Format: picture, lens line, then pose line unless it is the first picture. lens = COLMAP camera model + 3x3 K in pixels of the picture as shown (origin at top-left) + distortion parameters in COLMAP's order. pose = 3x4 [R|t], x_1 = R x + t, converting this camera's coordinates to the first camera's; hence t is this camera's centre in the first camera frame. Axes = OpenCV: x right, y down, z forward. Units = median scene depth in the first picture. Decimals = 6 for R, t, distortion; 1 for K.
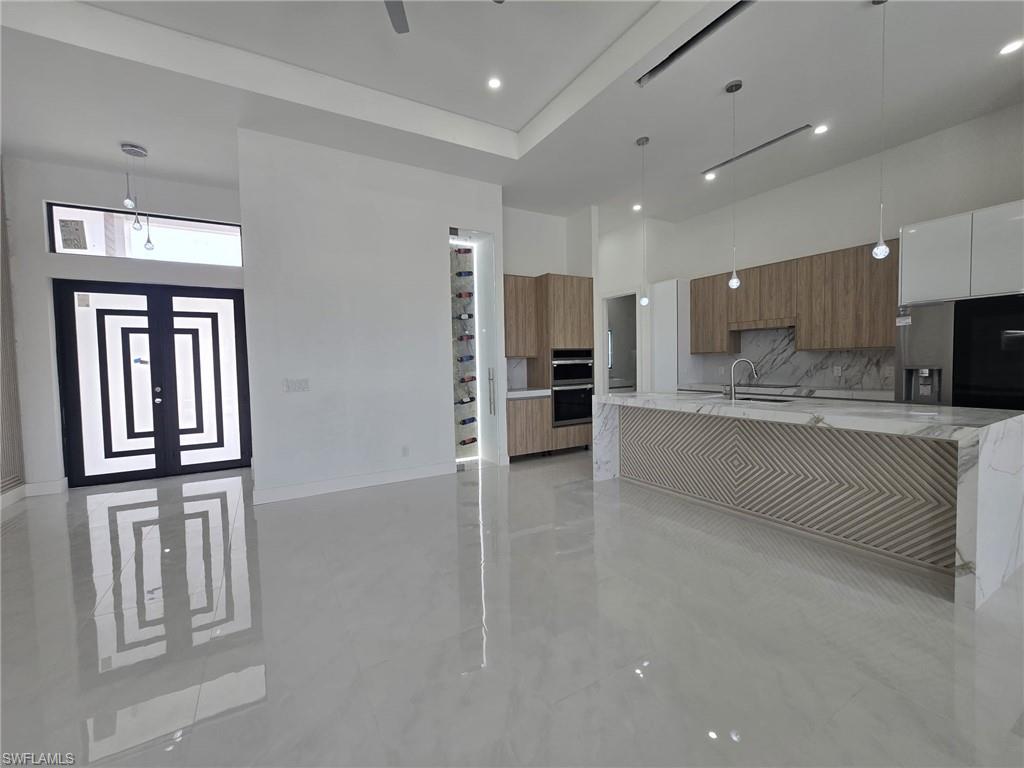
lens RADIAL K [[420.9, 0, 514.3], [0, 420.9, 380.0], [0, 0, 1]] dist [-0.000458, 0.000083]
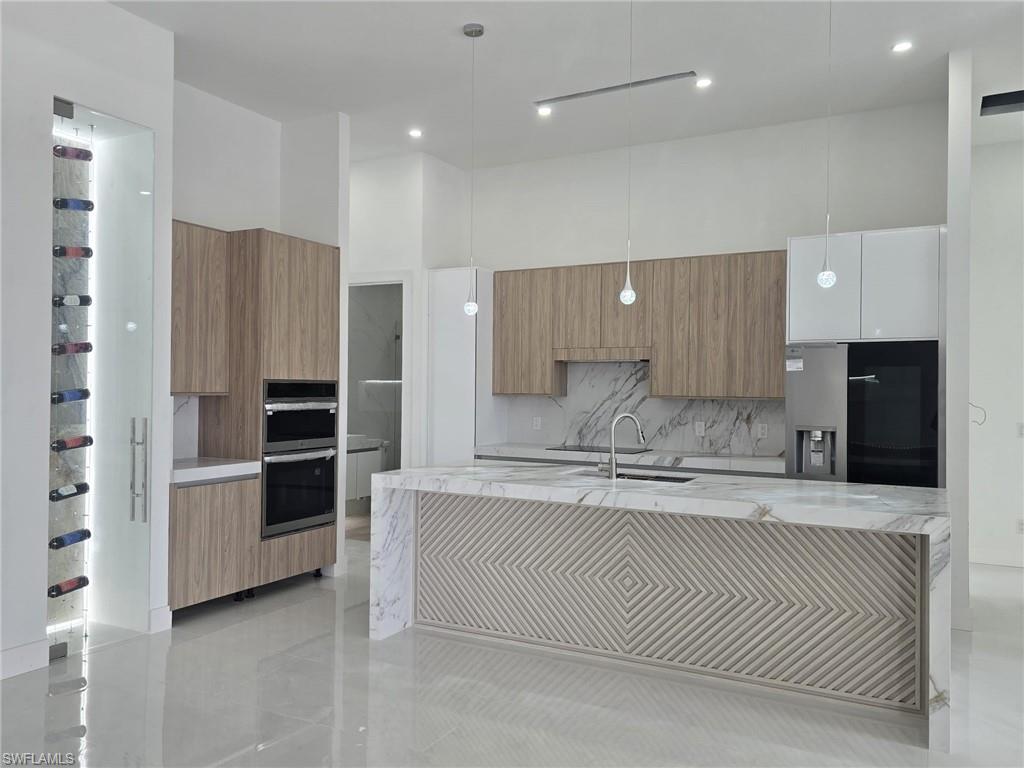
lens RADIAL K [[788.5, 0, 512.0], [0, 788.5, 384.0], [0, 0, 1]] dist [0.096227, -0.122833]
pose [[0.854362, 0.033311, 0.518610, -0.162803], [-0.005630, 0.998478, -0.054859, -0.020584], [-0.519648, 0.043950, 0.853249, 0.049697]]
